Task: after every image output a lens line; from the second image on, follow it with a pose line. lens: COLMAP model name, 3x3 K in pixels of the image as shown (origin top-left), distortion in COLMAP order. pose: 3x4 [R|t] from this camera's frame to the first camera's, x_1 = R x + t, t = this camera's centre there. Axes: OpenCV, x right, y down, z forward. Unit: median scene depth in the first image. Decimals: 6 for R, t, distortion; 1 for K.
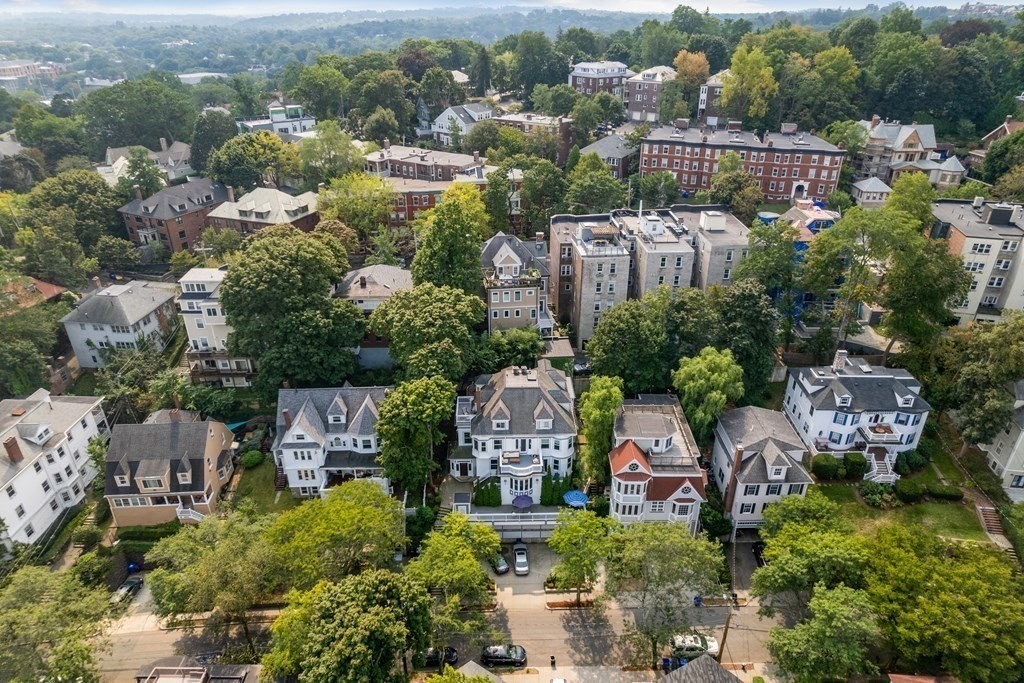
lens RADIAL K [[658.7, 0, 512.0], [0, 658.7, 341.5], [0, 0, 1]] dist [-0.065984, 0.079491]
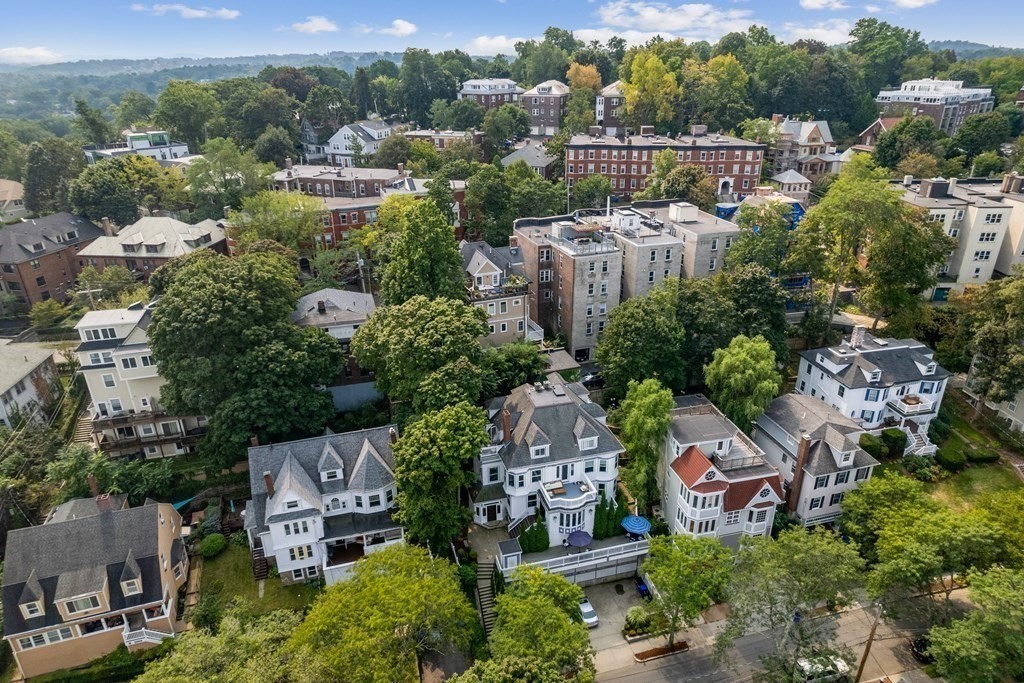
lens RADIAL K [[658.7, 0, 512.0], [0, 658.7, 341.5], [0, 0, 1]] dist [-0.065984, 0.079491]
pose [[0.969660, -0.105999, 0.220282, -0.192263], [0.119016, 0.991796, -0.046649, 0.019602], [-0.213530, 0.071450, 0.974320, 0.158695]]
